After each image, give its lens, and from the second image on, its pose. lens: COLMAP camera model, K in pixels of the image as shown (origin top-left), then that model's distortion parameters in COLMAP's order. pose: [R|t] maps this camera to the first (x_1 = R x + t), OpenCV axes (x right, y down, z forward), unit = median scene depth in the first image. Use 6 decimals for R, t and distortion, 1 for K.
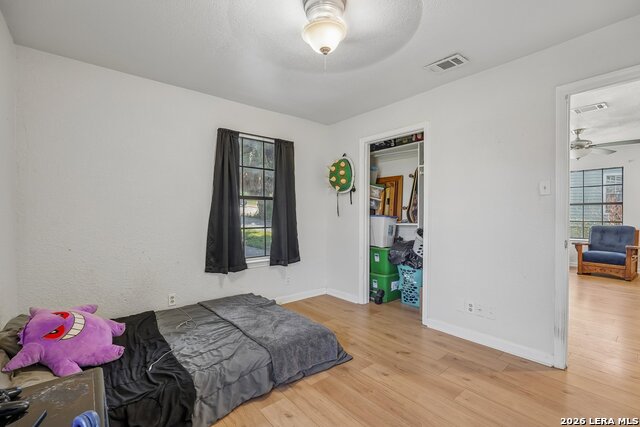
lens RADIAL K [[288.7, 0, 318.2], [0, 288.7, 217.1], [0, 0, 1]] dist [-0.011490, 0.003752]
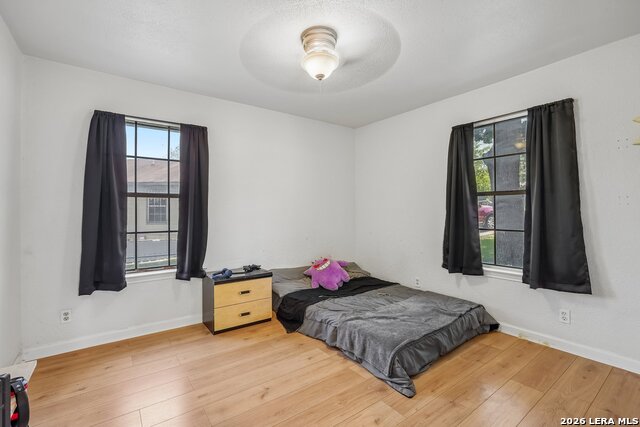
lens RADIAL K [[288.7, 0, 318.4], [0, 288.7, 208.1], [0, 0, 1]] dist [-0.011490, 0.003752]
pose [[-0.054781, -0.007153, -0.998473, 0.666540], [-0.013578, 0.999887, -0.006418, -0.012321], [0.998406, 0.013206, -0.054872, 0.574767]]
